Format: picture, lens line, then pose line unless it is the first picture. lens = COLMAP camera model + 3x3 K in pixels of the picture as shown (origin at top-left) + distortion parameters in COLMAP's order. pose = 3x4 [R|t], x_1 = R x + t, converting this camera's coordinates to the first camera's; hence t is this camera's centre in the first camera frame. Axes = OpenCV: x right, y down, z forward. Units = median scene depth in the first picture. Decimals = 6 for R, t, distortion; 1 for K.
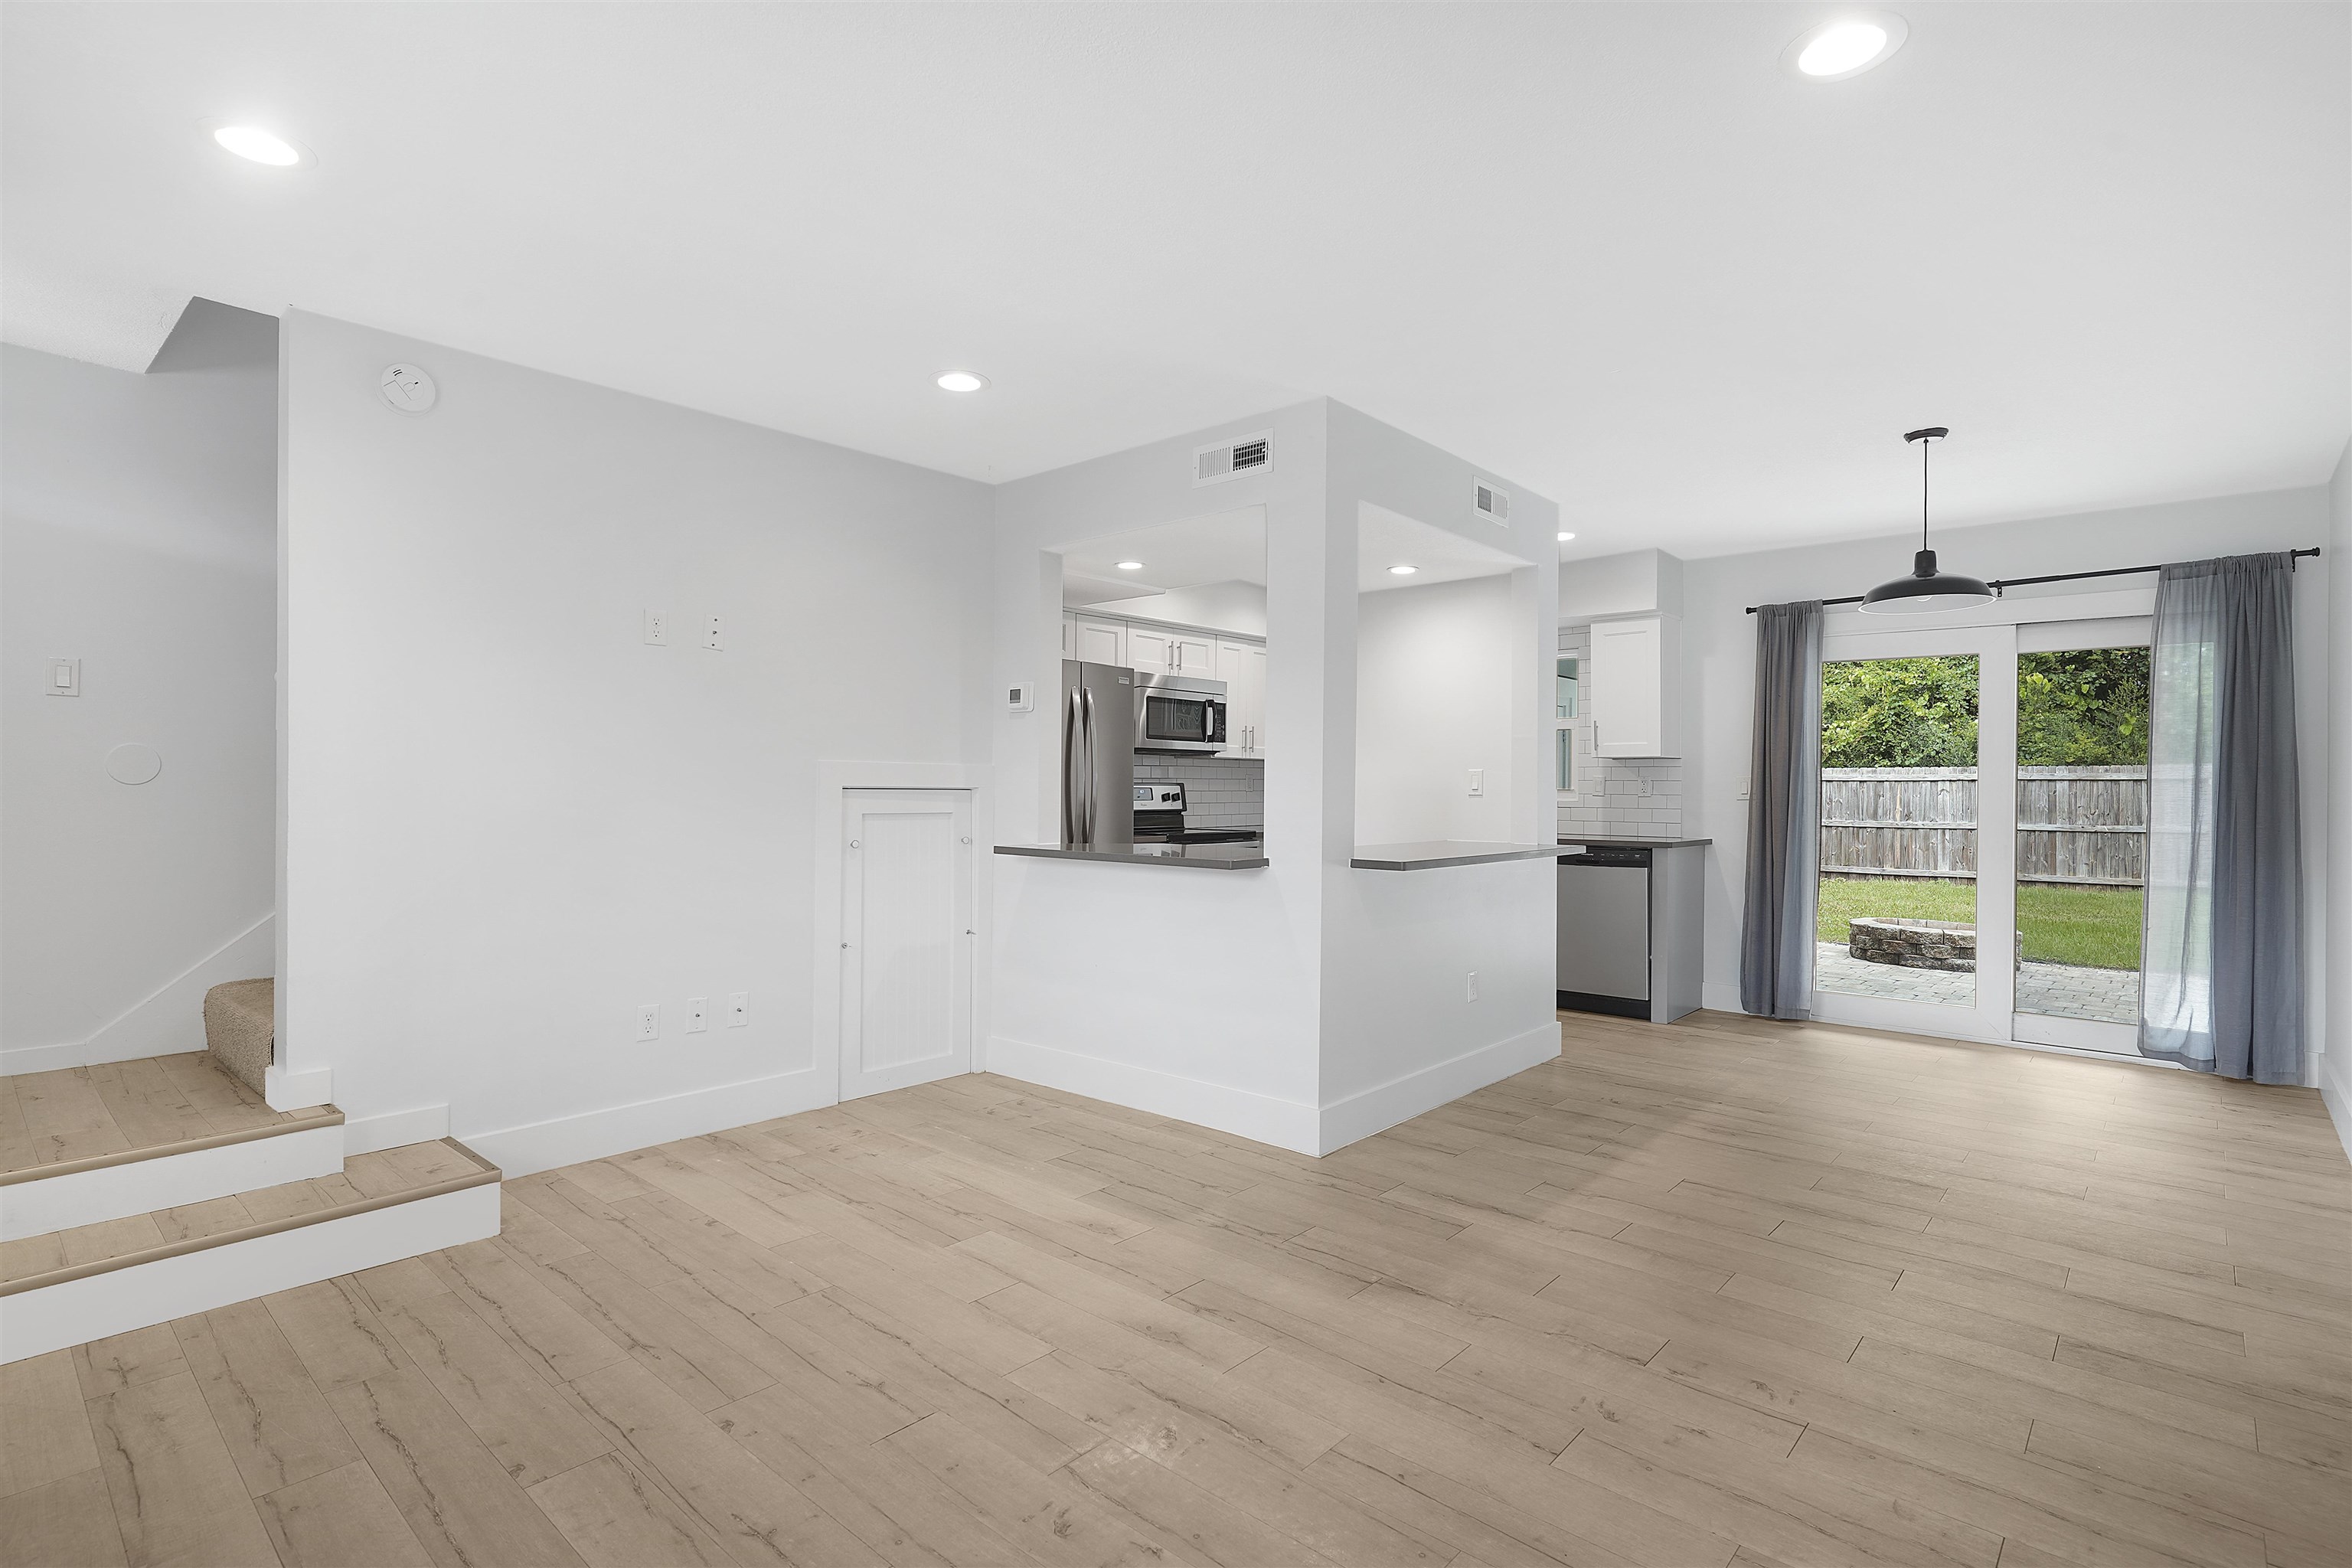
lens RADIAL K [[1146.3, 0, 1169.0], [0, 1146.3, 777.5], [0, 0, 1]] dist [-0.001623, 0.001635]
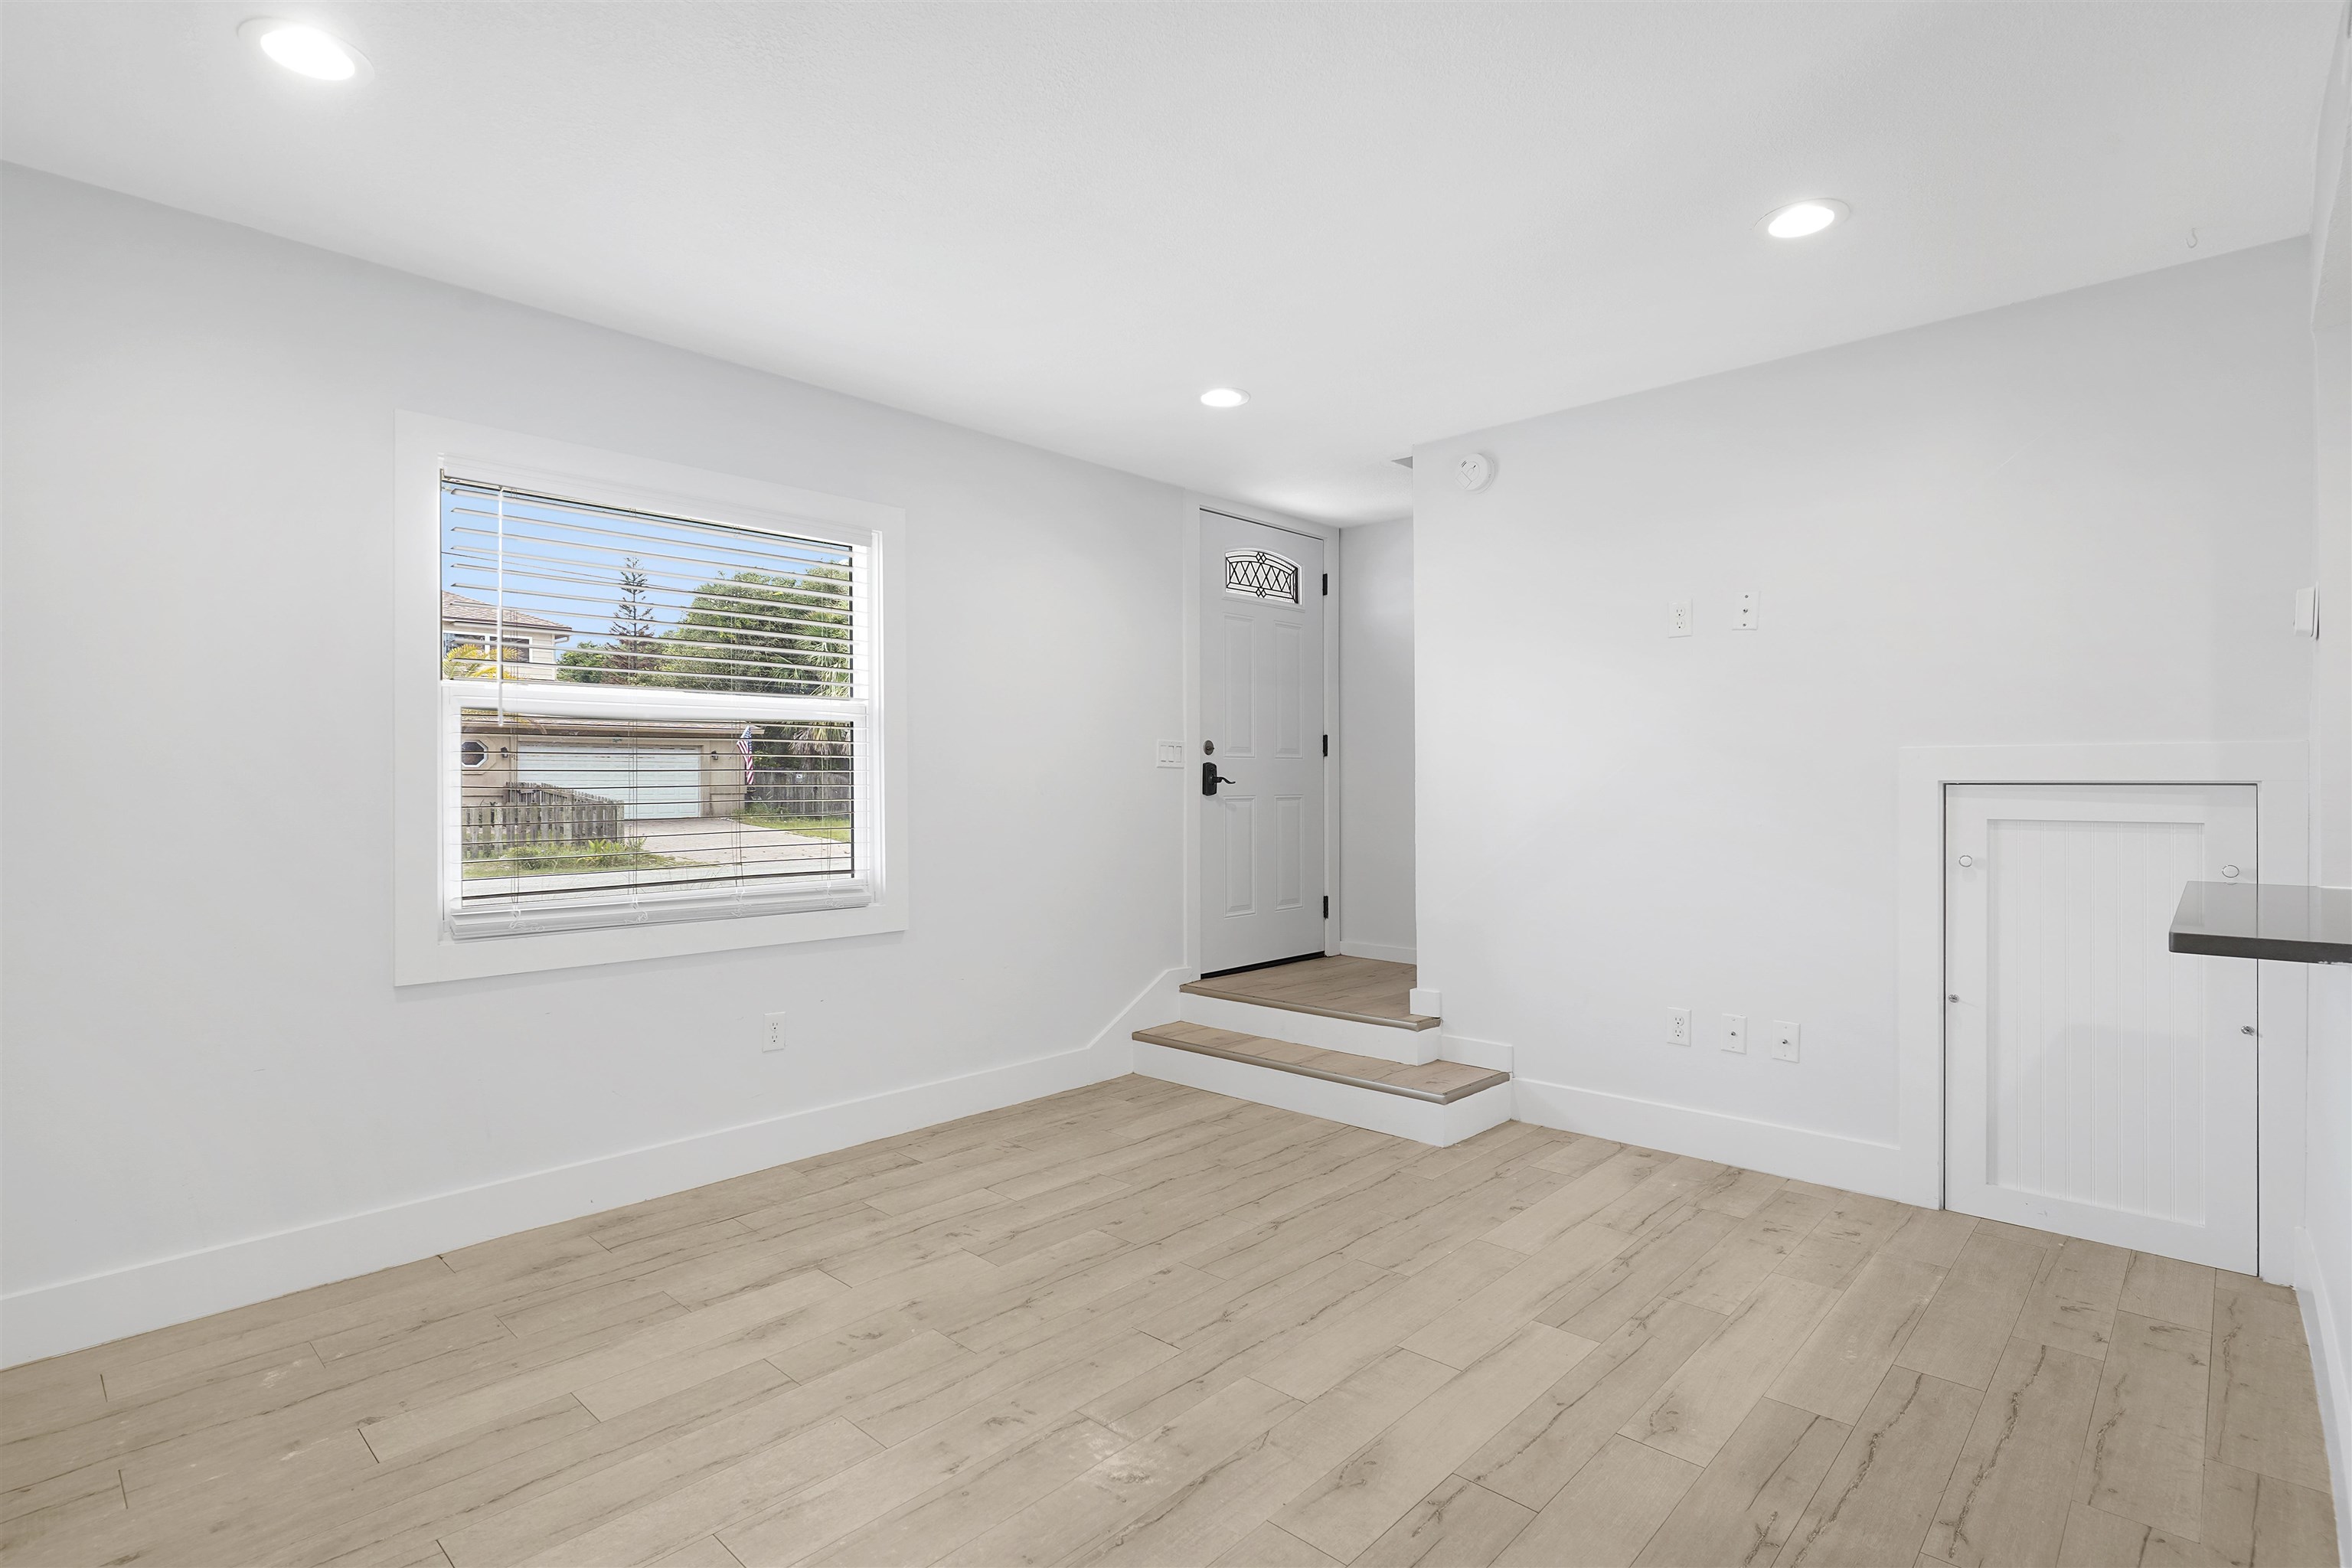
lens RADIAL K [[1136.8, 0, 1176.0], [0, 1136.8, 784.0], [0, 0, 1]] dist [-0.004105, 0.000579]
pose [[-0.021048, -0.007112, -0.999753, 0.584148], [0.009799, 0.999925, -0.007319, 0.012528], [0.999730, -0.009950, -0.020977, 0.671340]]
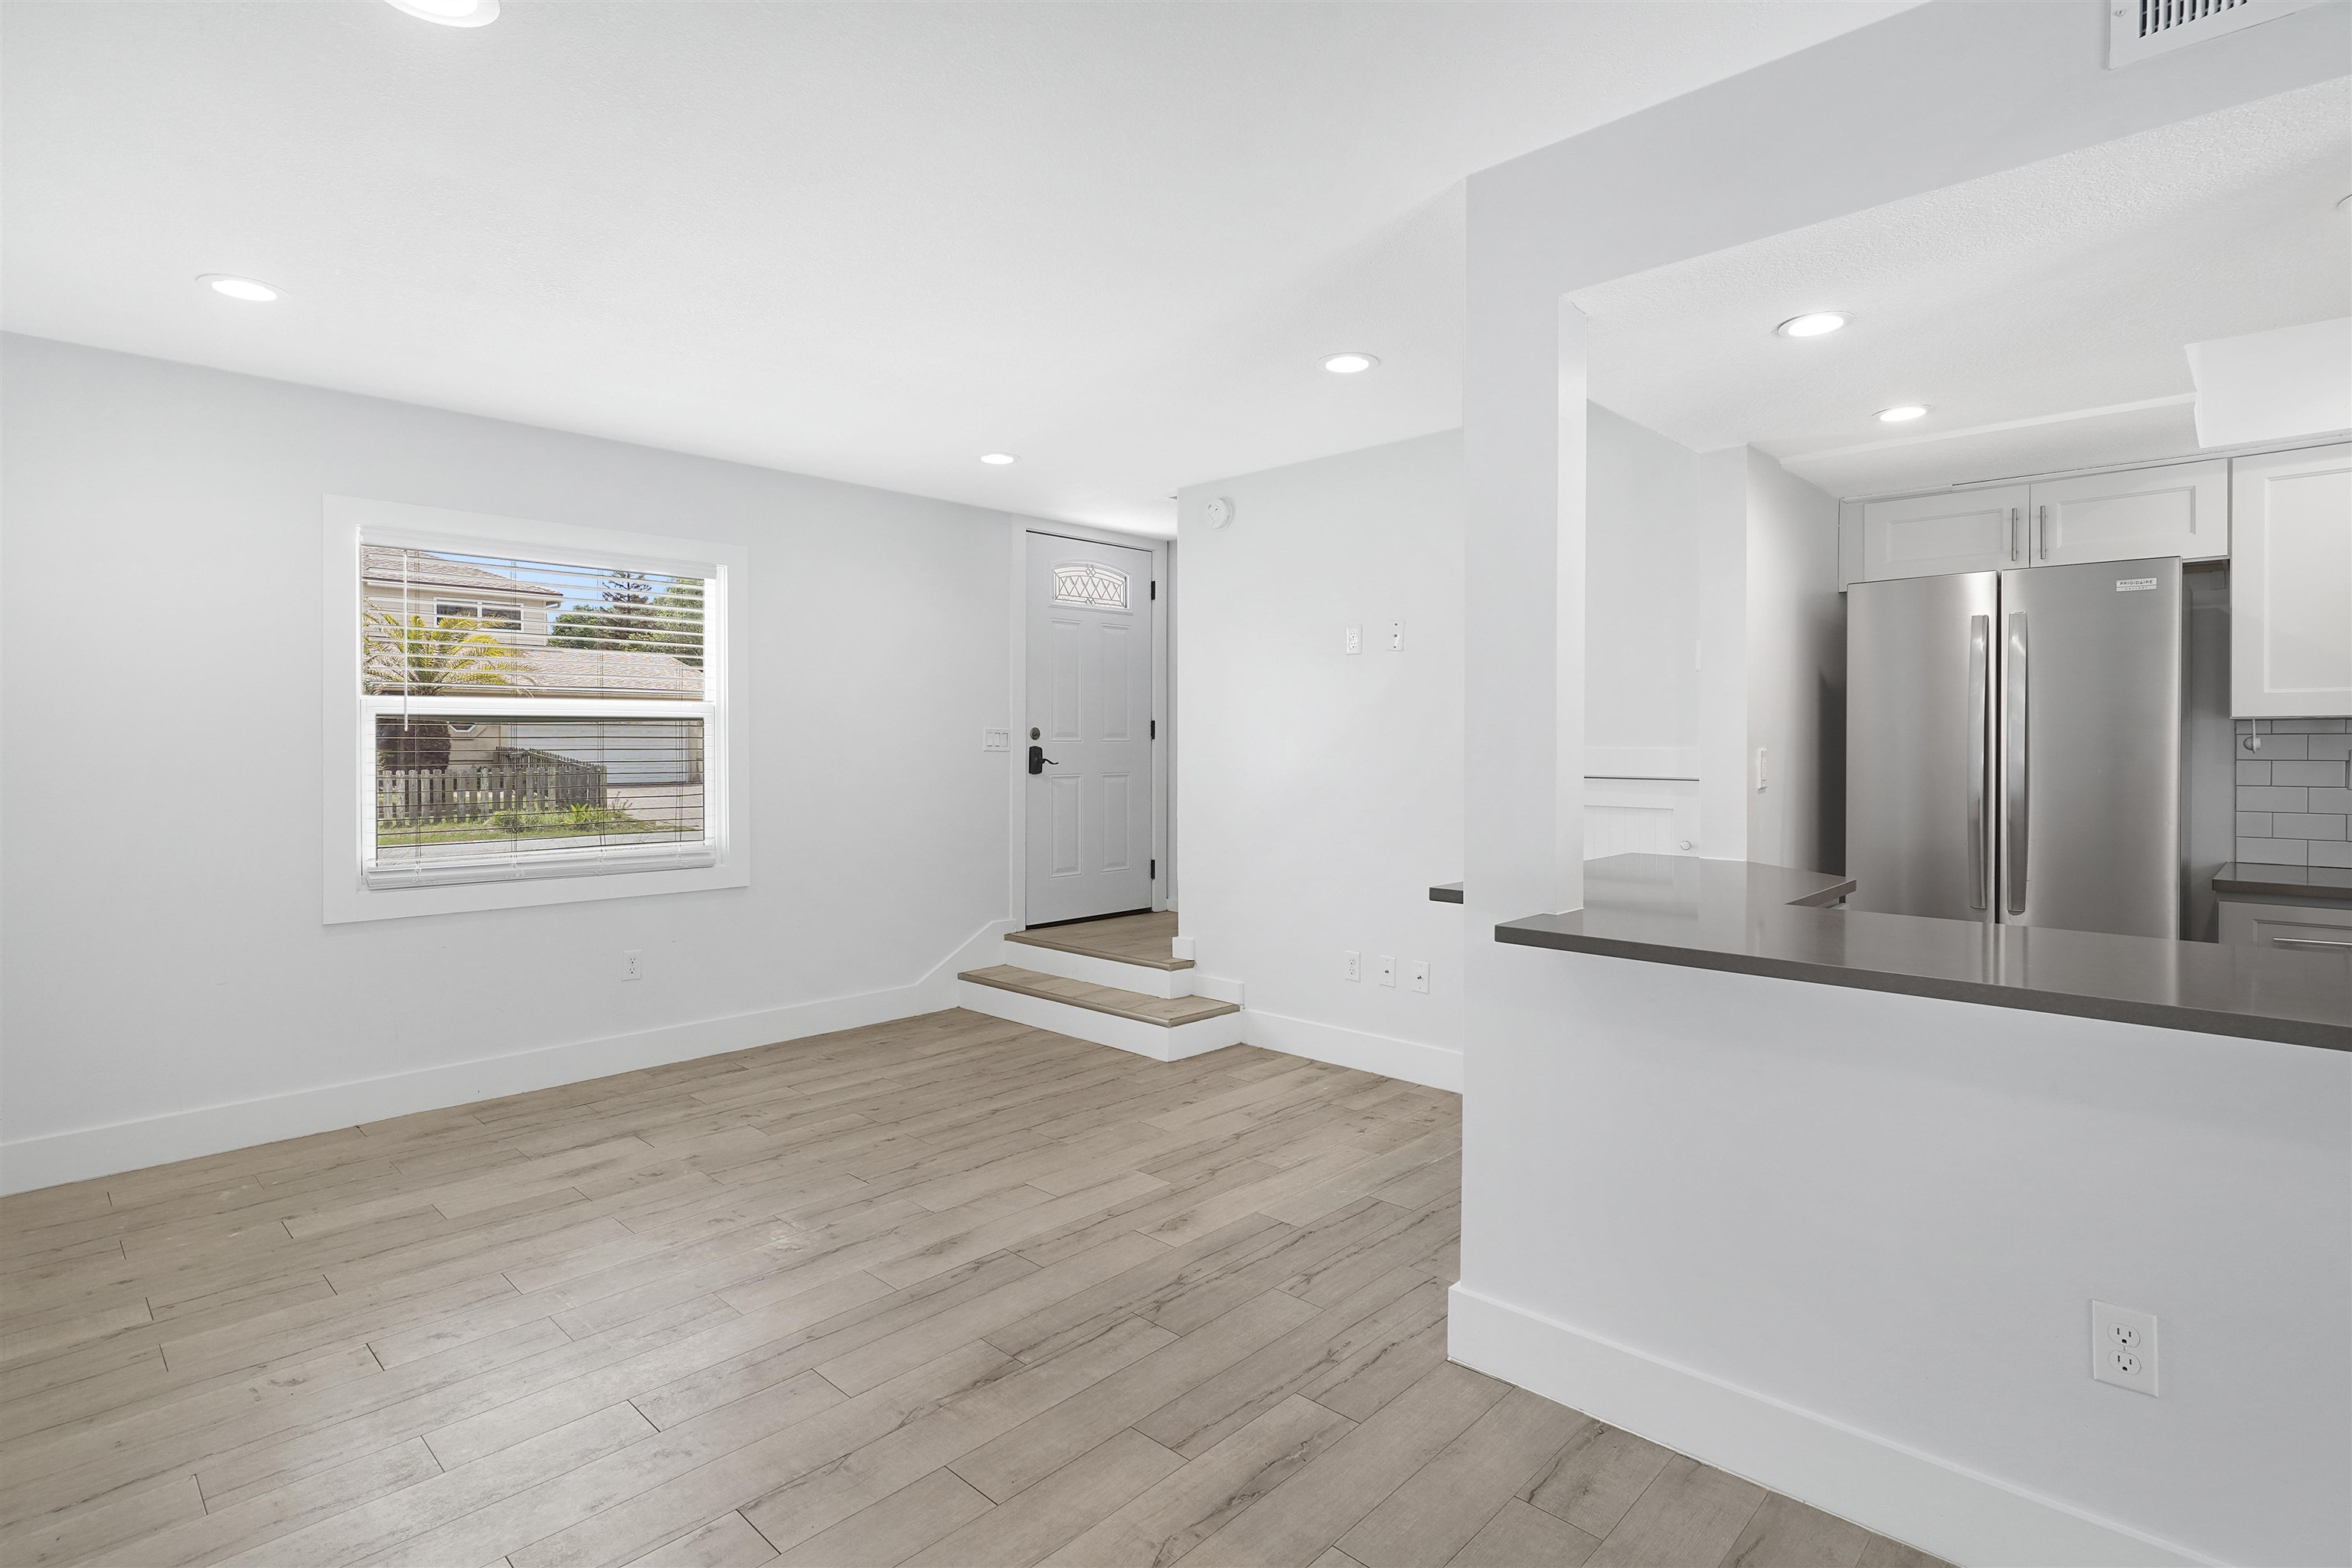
lens RADIAL K [[1154.7, 0, 1163.1], [0, 1154.7, 746.9], [0, 0, 1]] dist [0.000022, 0.000648]
pose [[-0.039099, -0.006190, -0.999216, 0.874882], [0.007307, 0.999952, -0.006481, -0.012859], [0.999209, -0.007555, -0.039052, 0.956699]]
